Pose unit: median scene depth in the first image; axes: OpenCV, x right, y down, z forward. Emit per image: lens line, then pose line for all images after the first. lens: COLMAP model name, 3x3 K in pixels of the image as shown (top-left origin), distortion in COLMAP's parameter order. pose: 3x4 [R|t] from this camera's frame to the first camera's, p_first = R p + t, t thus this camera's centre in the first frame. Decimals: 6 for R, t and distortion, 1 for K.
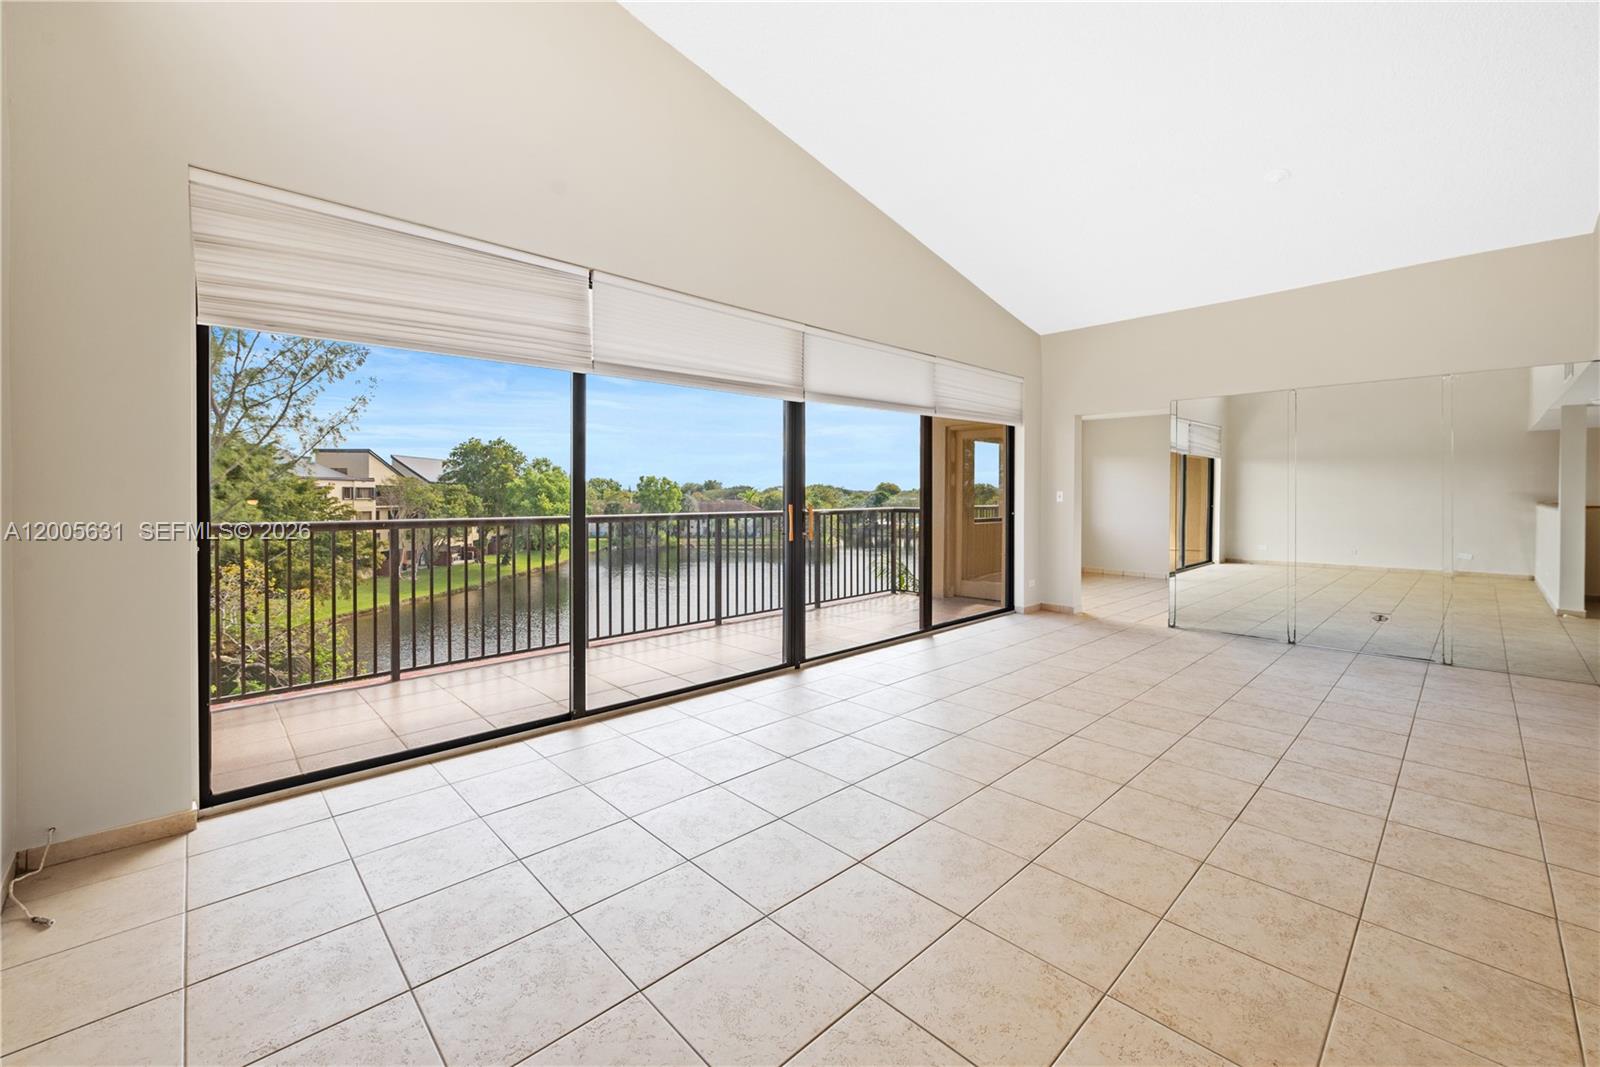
lens RADIAL K [[651.9, 0, 808.6], [0, 651.9, 527.5], [0, 0, 1]] dist [-0.012590, 0.000090]
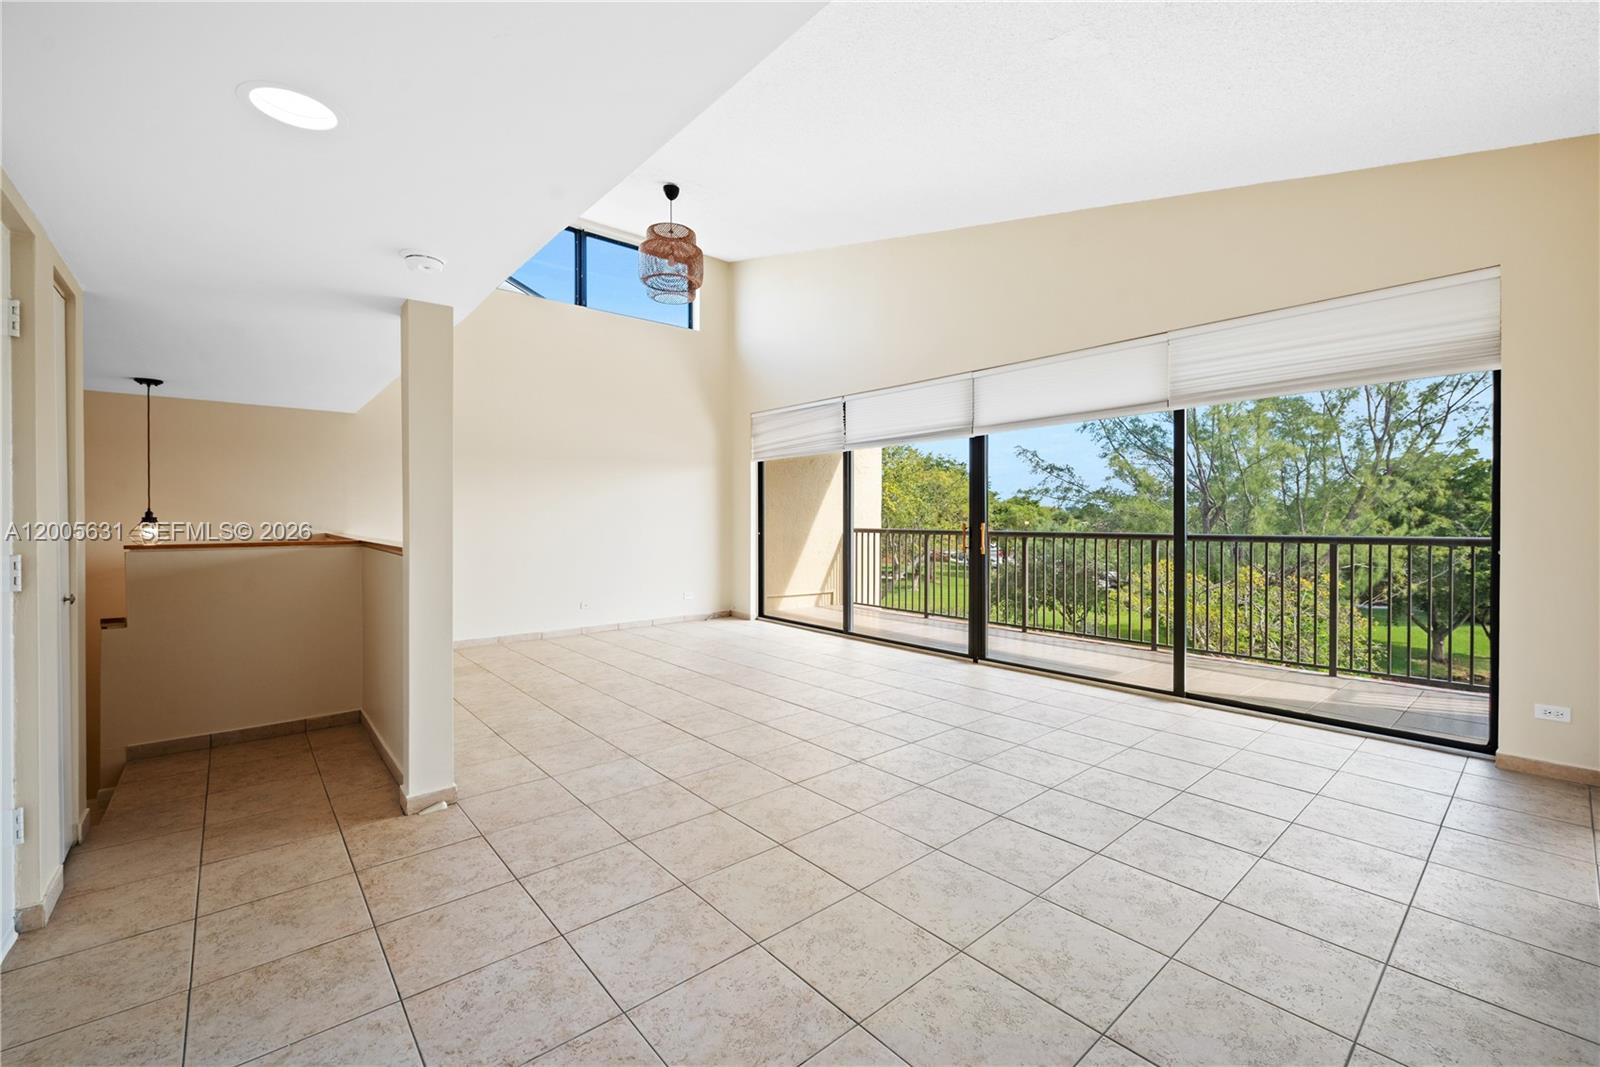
lens RADIAL K [[672.9, 0, 813.2], [0, 672.9, 527.0], [0, 0, 1]] dist [-0.003776, -0.000300]
pose [[-0.052500, 0.018281, -0.998454, 1.770839], [-0.044375, 0.998802, 0.020621, -0.057052], [0.997635, 0.045389, -0.051626, 1.111941]]
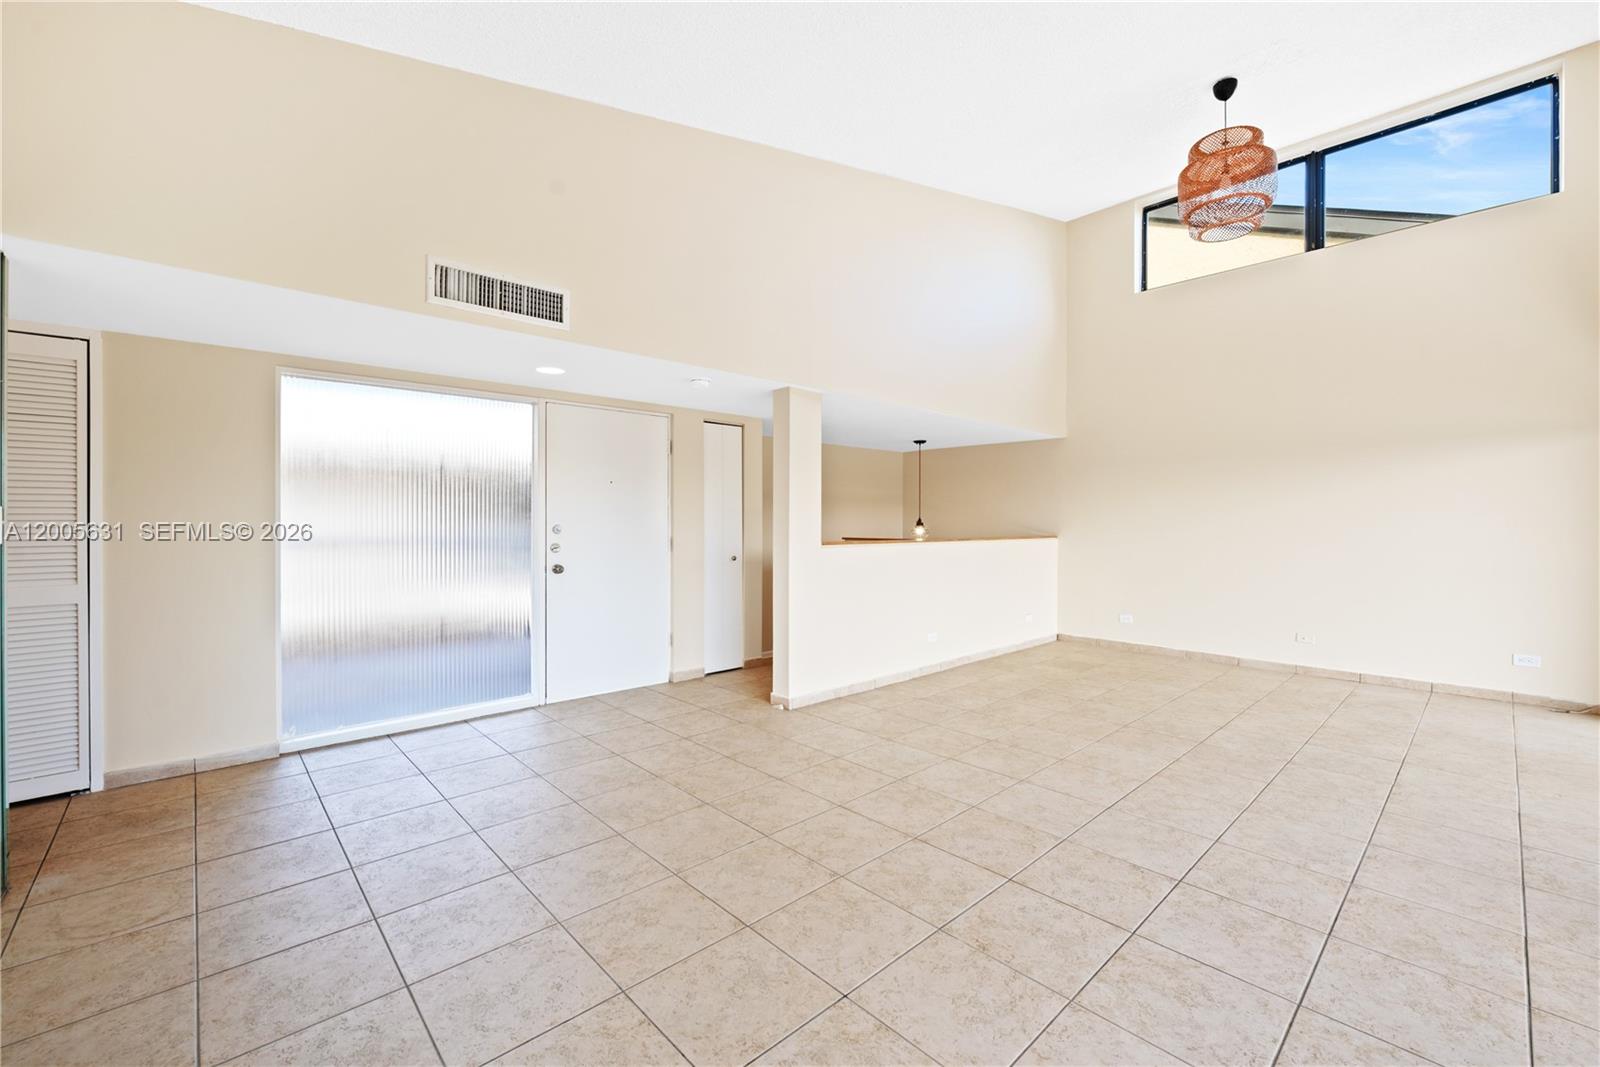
lens RADIAL K [[651.9, 0, 804.1], [0, 651.9, 525.8], [0, 0, 1]] dist [-0.012590, 0.000090]
pose [[-0.999811, -0.000728, 0.019409, 0.826263], [0.000254, 0.998722, 0.050534, -0.090134], [-0.019421, 0.050529, -0.998534, 1.927029]]
